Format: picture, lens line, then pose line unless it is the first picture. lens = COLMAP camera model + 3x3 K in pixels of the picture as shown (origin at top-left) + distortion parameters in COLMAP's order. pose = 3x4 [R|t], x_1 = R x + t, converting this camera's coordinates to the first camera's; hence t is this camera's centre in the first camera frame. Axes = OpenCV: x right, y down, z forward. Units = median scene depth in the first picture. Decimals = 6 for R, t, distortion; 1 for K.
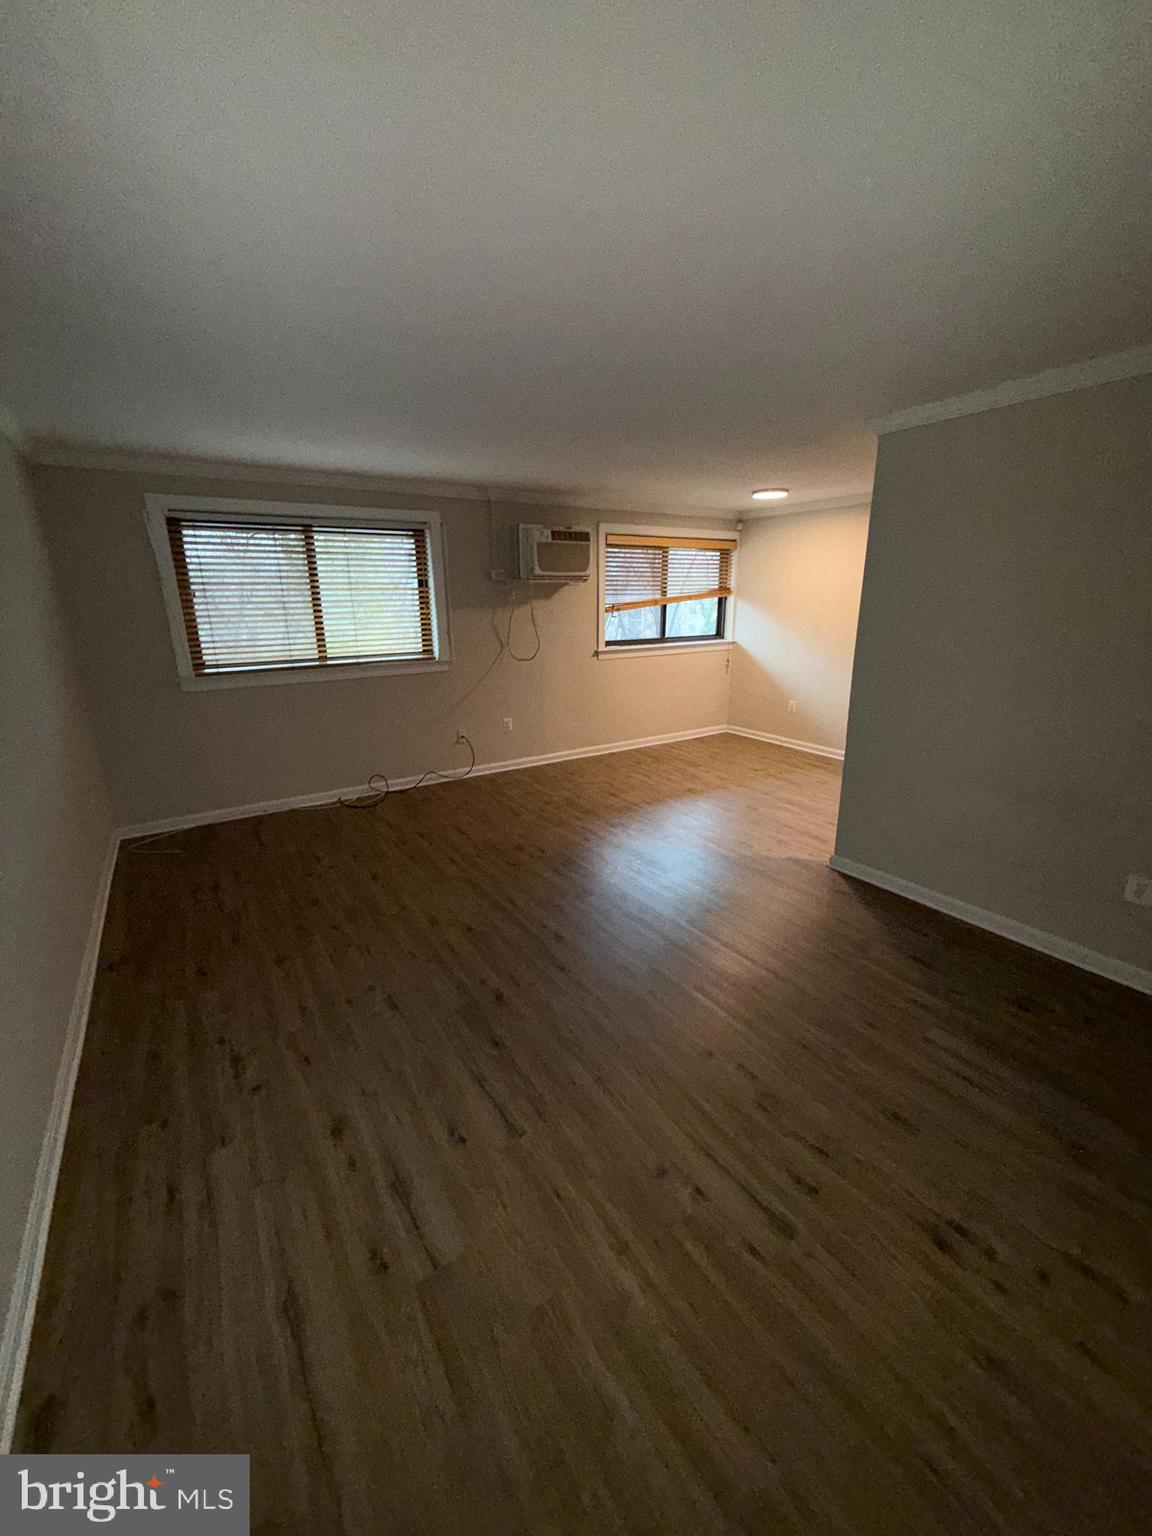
lens RADIAL K [[608.3, 0, 578.4], [0, 608.3, 763.9], [0, 0, 1]] dist [-0.001440, -0.000364]
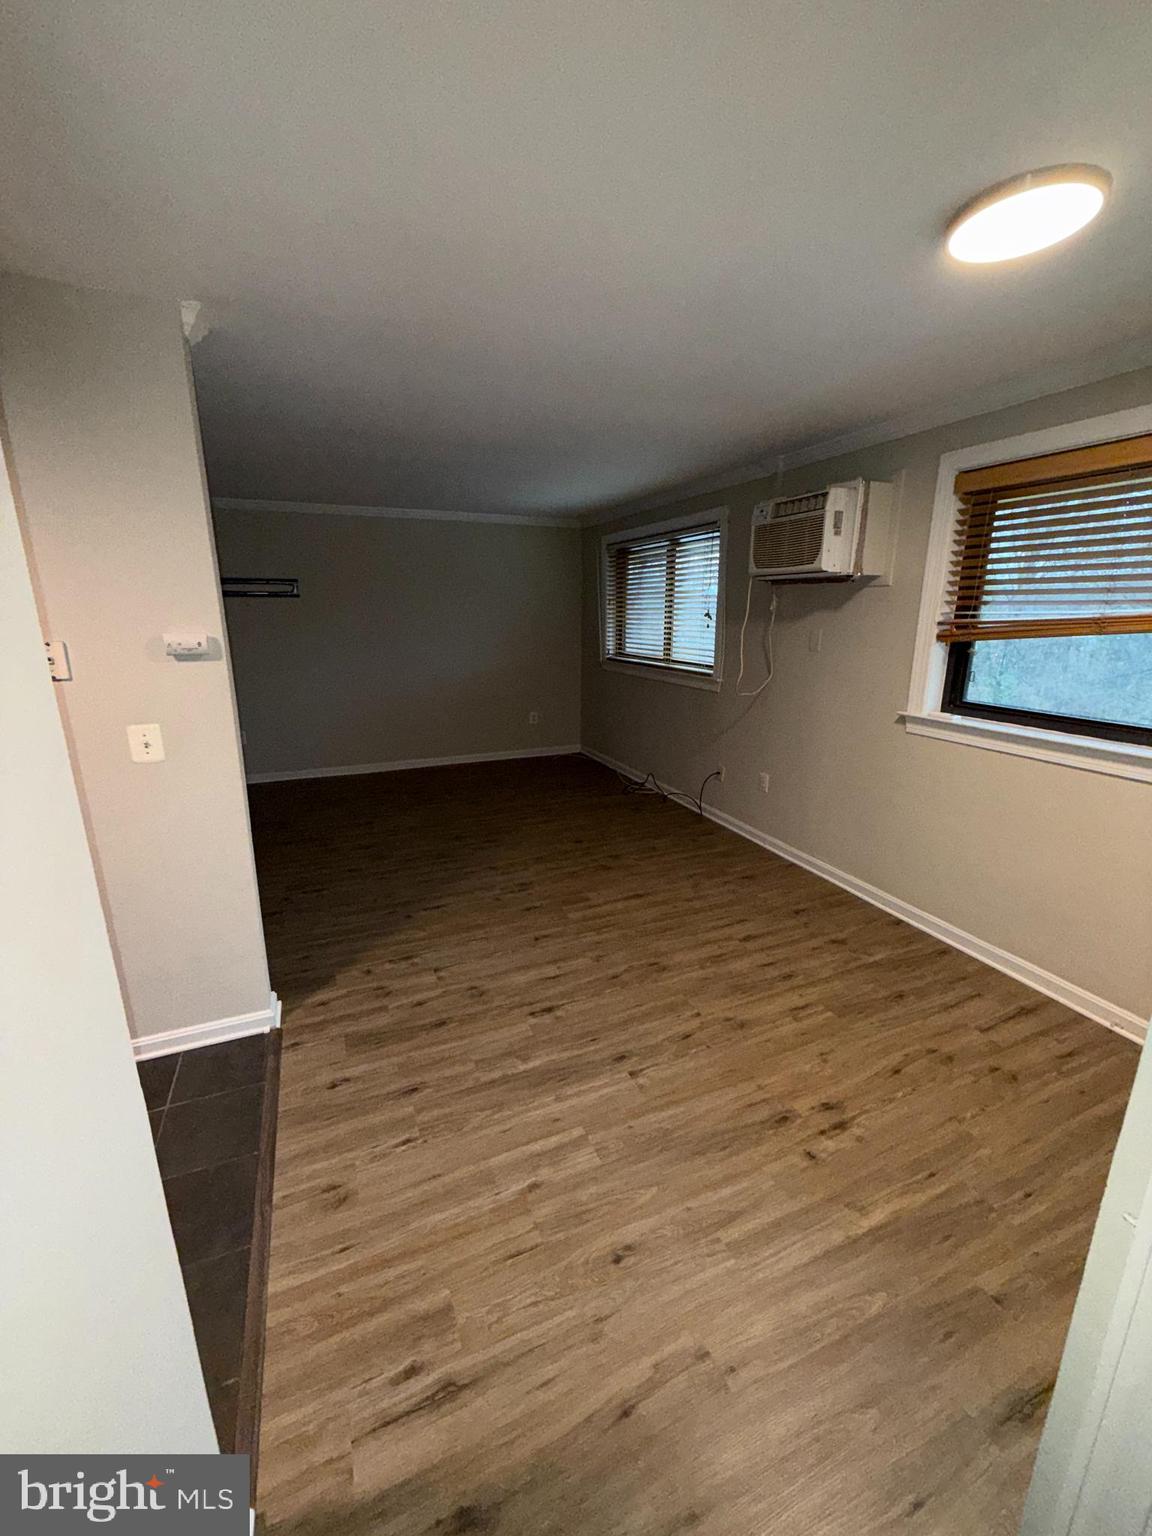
lens RADIAL K [[608.3, 0, 578.4], [0, 608.3, 763.9], [0, 0, 1]] dist [-0.001440, -0.000364]
pose [[-0.168741, 0.250910, -0.953190, 0.710524], [-0.265753, 0.919662, 0.289130, -0.276096], [0.949158, 0.302102, -0.088505, 0.994069]]
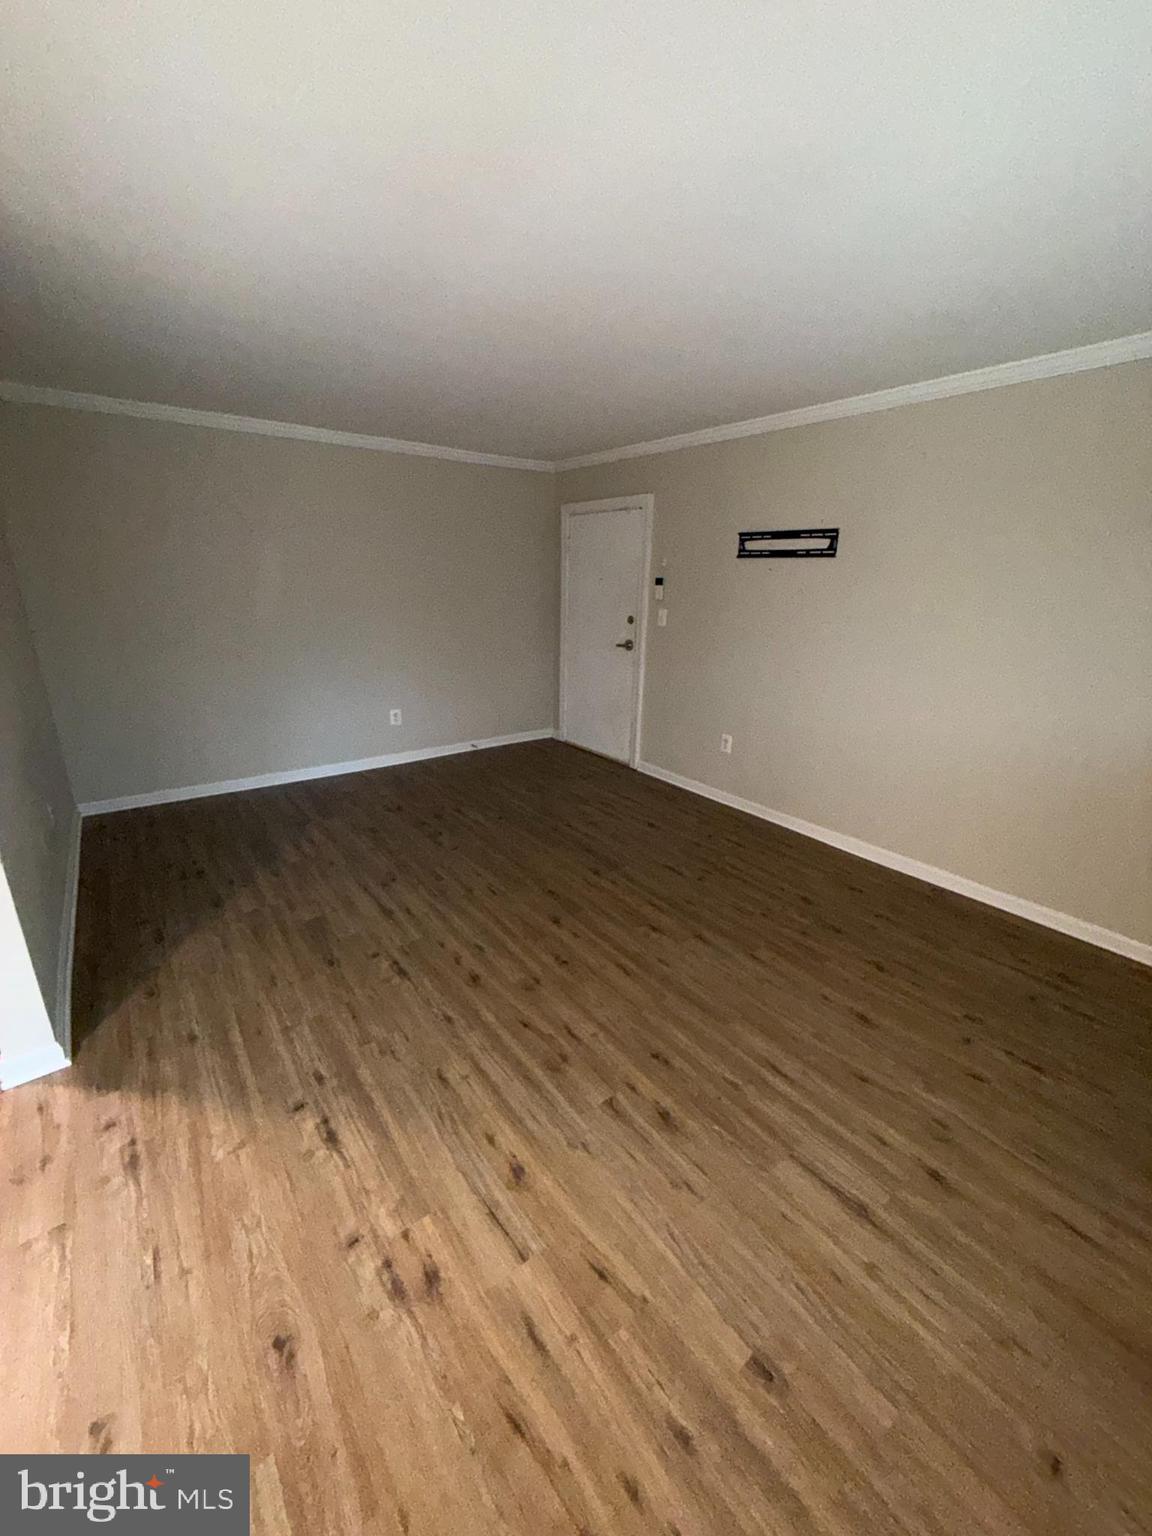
lens RADIAL K [[608.3, 0, 578.4], [0, 608.3, 763.9], [0, 0, 1]] dist [-0.001440, -0.000364]
pose [[-0.997974, 0.009779, -0.062869, -0.005131], [-0.025805, 0.840990, 0.540434, -0.272098], [0.058157, 0.540962, -0.839034, 1.022817]]
